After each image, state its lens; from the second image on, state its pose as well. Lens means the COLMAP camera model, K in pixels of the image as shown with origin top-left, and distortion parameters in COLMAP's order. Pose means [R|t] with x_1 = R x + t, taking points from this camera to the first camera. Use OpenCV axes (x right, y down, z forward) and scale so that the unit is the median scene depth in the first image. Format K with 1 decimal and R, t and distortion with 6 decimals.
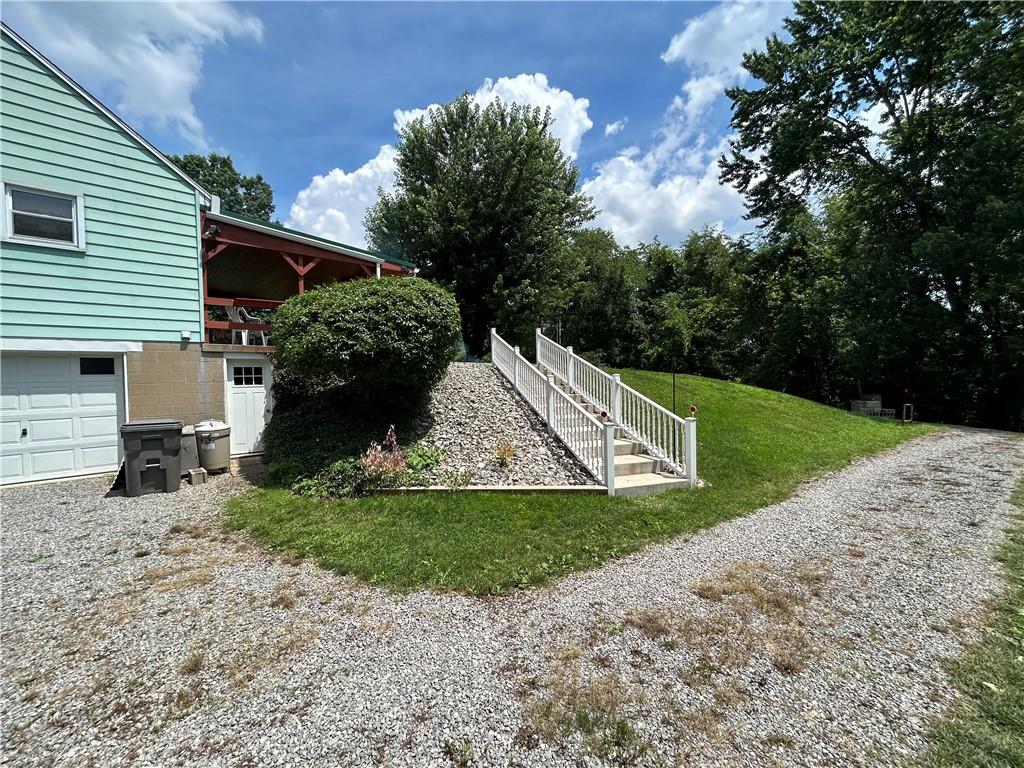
lens RADIAL K [[414.8, 0, 511.4], [0, 414.8, 386.8], [0, 0, 1]] dist [0.004349, 0.000220]
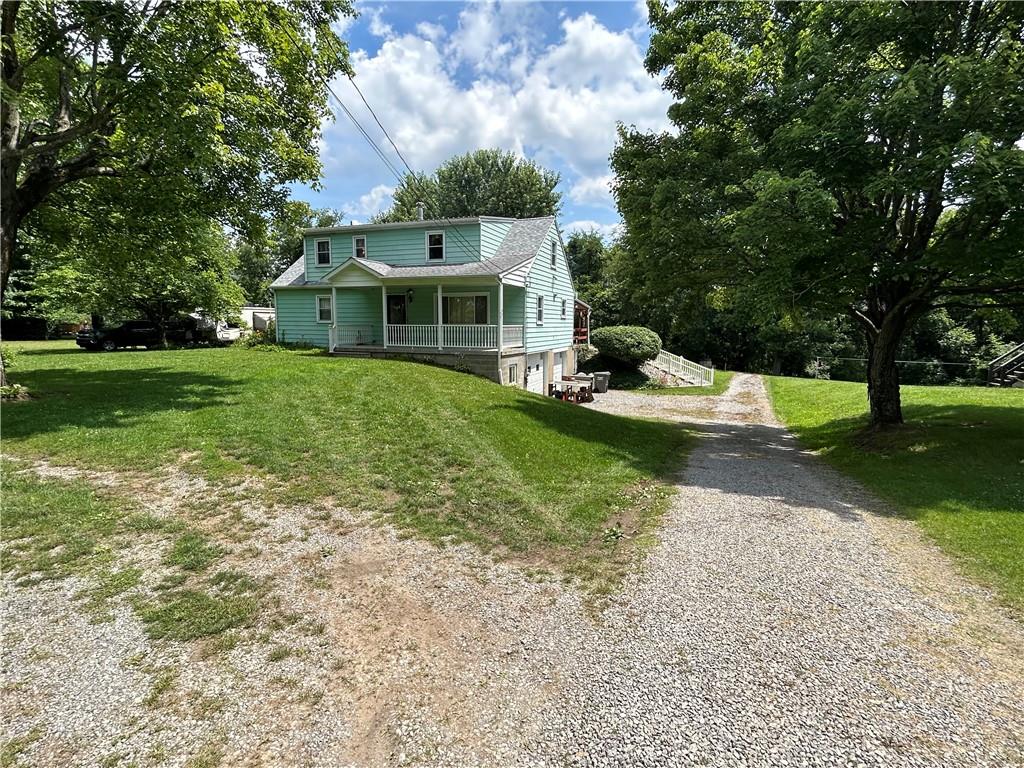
lens RADIAL K [[511.8, 0, 513.0], [0, 511.8, 389.1], [0, 0, 1]] dist [-0.005549, -0.000639]
pose [[0.882975, -0.033782, 0.468204, -0.858370], [-0.013594, 0.995149, 0.097439, -0.045454], [-0.469224, -0.092401, 0.878232, -0.588060]]
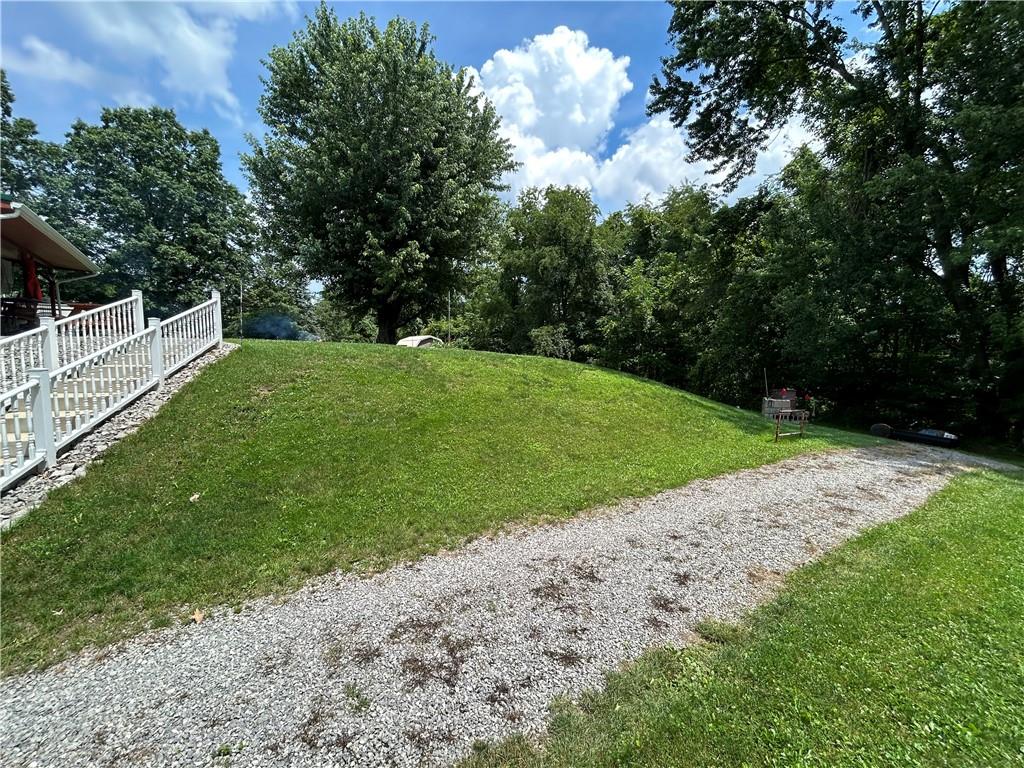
lens RADIAL K [[414.8, 0, 510.5], [0, 414.8, 381.5], [0, 0, 1]] dist [0.004349, 0.000220]
pose [[0.996096, 0.019797, -0.086031, 0.313577], [-0.015801, 0.998775, 0.046885, -0.011493], [0.086854, -0.045343, 0.995189, 0.159765]]
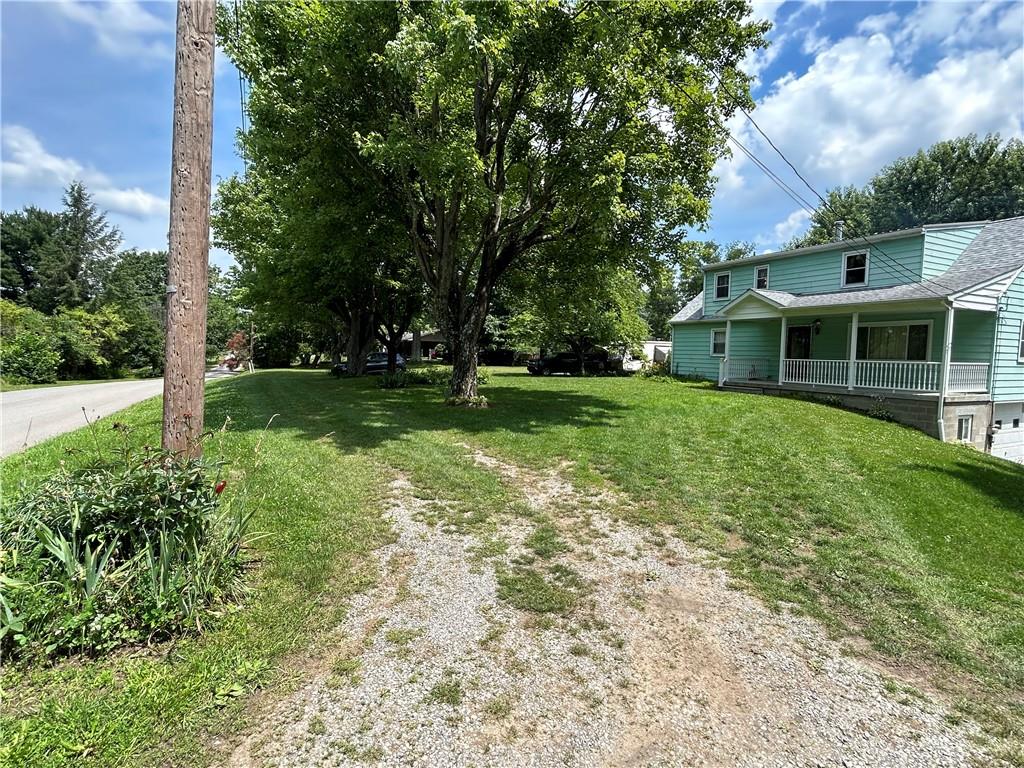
lens RADIAL K [[511.8, 0, 503.8], [0, 511.8, 383.5], [0, 0, 1]] dist [-0.005549, -0.000639]
pose [[0.961394, 0.055581, -0.269505, -0.841594], [-0.045073, 0.997968, 0.045028, -0.045277], [0.271461, -0.031142, 0.961946, -0.593082]]
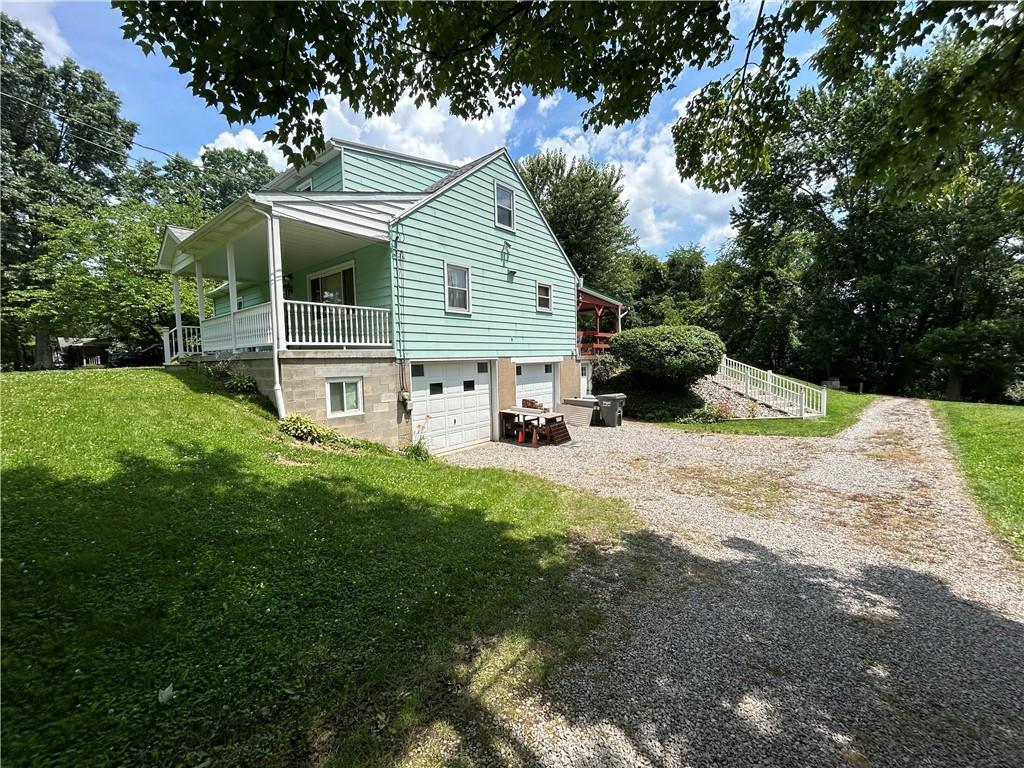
lens RADIAL K [[414.8, 0, 513.9], [0, 414.8, 385.0], [0, 0, 1]] dist [0.004349, 0.000220]
pose [[0.986957, -0.010762, 0.160625, -0.421644], [0.004412, 0.999196, 0.039837, -0.014492], [-0.160925, -0.038609, 0.986211, -0.268779]]
